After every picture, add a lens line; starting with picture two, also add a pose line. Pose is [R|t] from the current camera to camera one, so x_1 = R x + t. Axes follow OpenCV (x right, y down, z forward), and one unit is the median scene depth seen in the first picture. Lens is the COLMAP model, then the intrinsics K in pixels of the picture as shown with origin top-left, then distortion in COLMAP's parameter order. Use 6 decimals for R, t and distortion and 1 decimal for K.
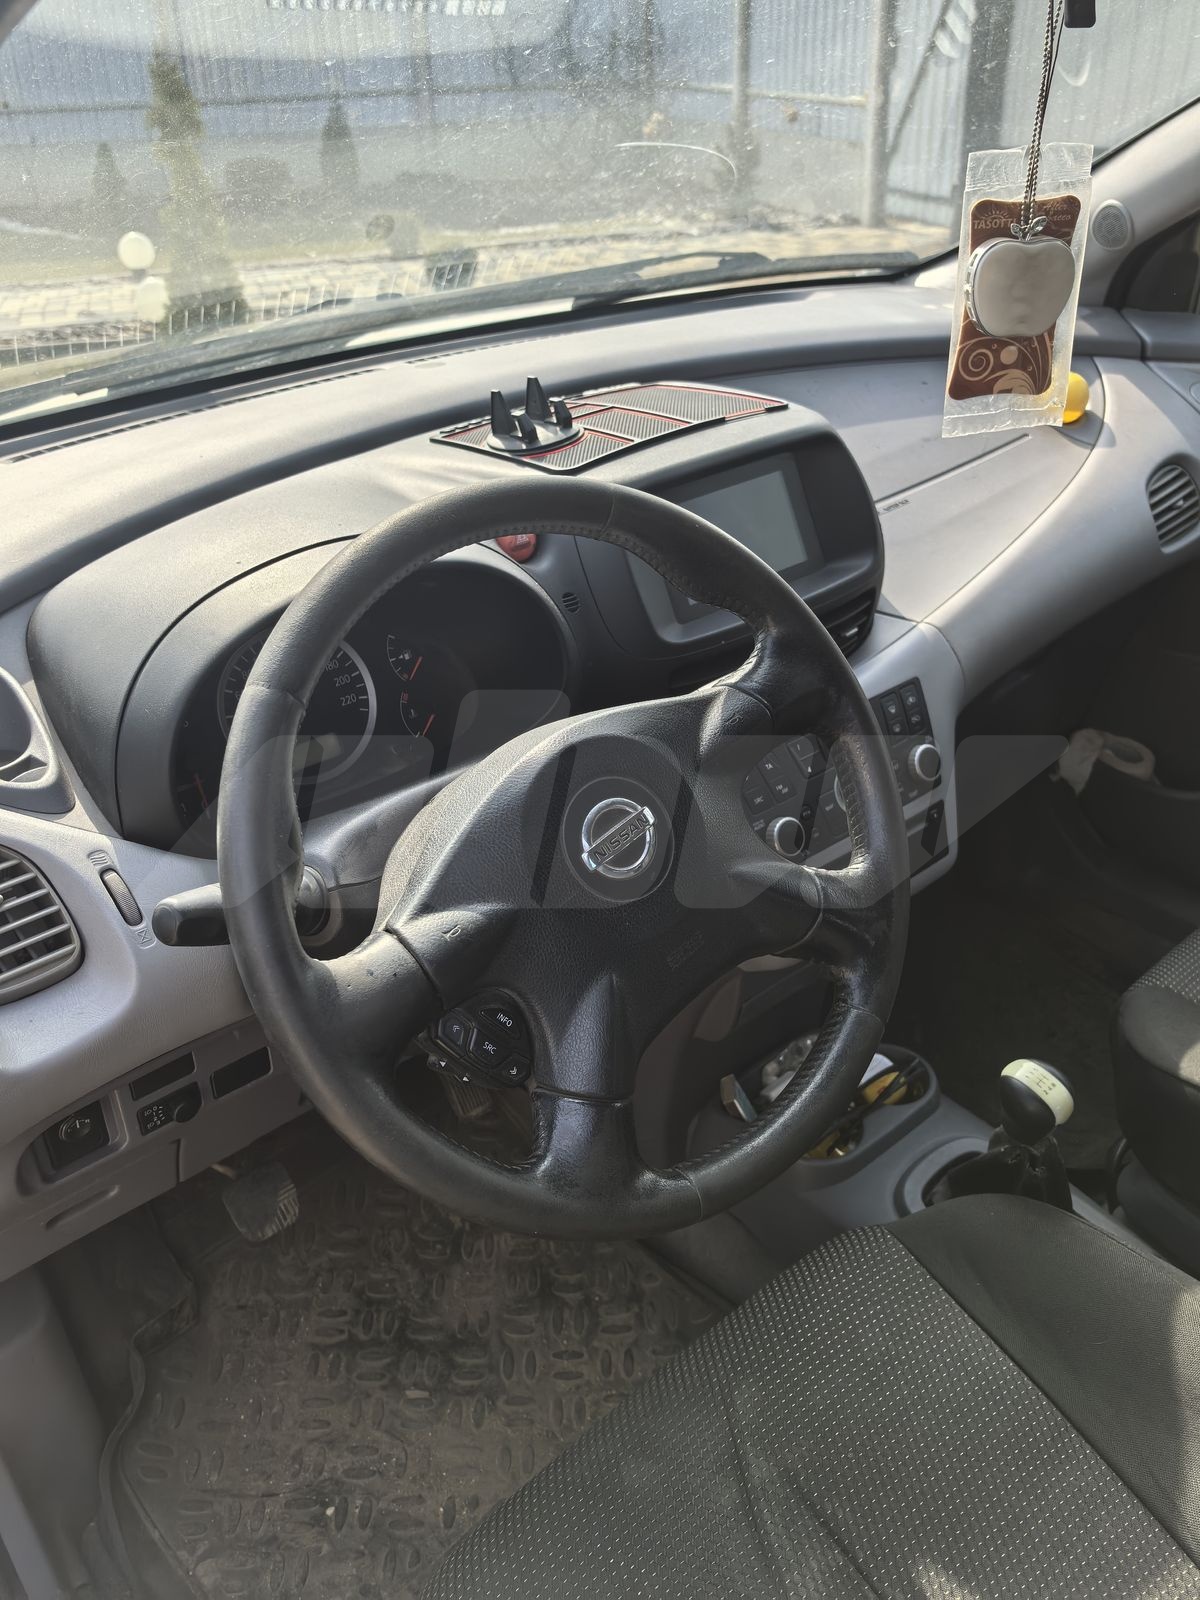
lens RADIAL K [[1286.7, 0, 599.6], [0, 1286.7, 764.5], [0, 0, 1]] dist [-0.009043, -0.006279]
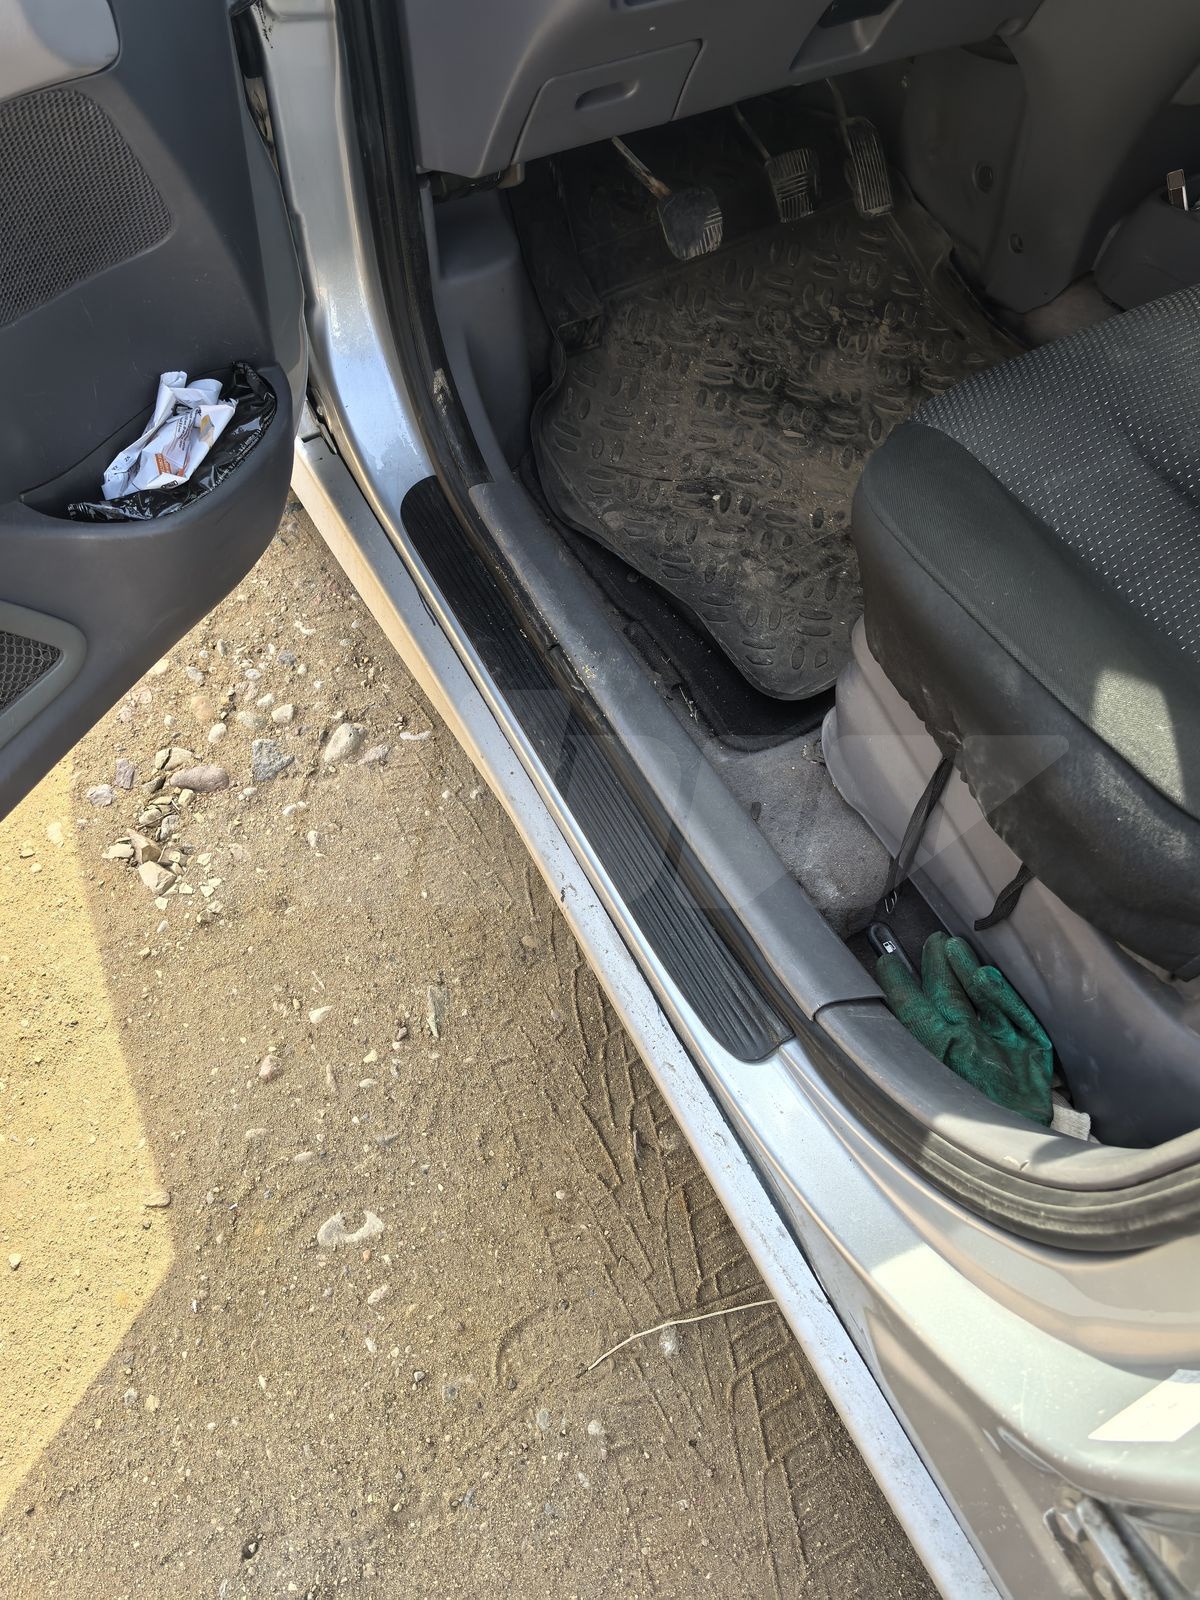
lens RADIAL K [[1286.7, 0, 599.6], [0, 1286.7, 764.5], [0, 0, 1]] dist [-0.009043, -0.006279]
pose [[0.972094, 0.211861, -0.100742, -0.129947], [-0.140066, 0.868645, 0.475224, 0.228397], [0.188191, -0.447851, 0.874079, -0.130673]]
